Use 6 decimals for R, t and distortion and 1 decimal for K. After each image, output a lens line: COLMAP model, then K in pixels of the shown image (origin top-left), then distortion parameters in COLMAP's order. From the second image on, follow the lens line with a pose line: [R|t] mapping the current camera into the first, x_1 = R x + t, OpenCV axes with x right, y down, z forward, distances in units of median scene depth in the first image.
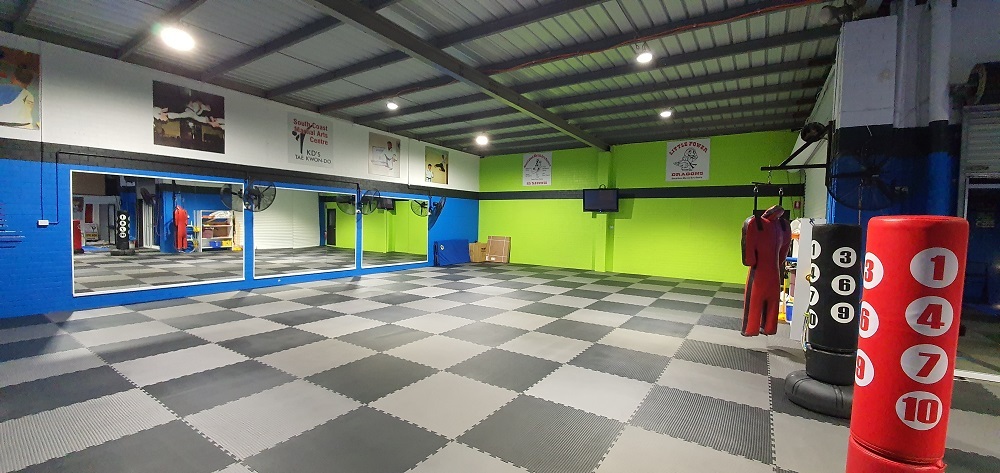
lens RADIAL K [[398.1, 0, 500.6], [0, 398.1, 240.1], [0, 0, 1]] dist [0.000157, -0.000188]
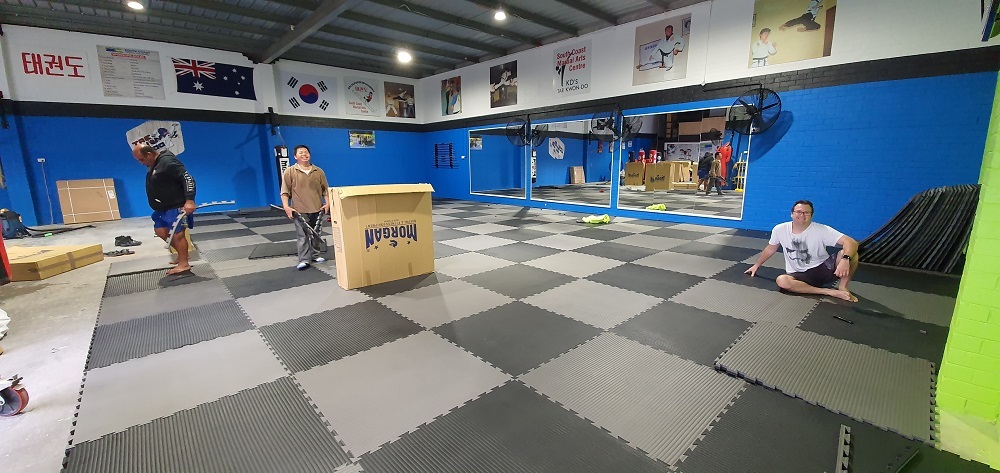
lens RADIAL K [[398.1, 0, 500.7], [0, 398.1, 232.6], [0, 0, 1]] dist [0.000157, -0.000188]
pose [[-0.250043, 0.161269, -0.954710, 0.629041], [-0.035714, 0.983824, 0.175541, -0.020939], [0.967576, 0.077989, -0.240239, 1.203377]]
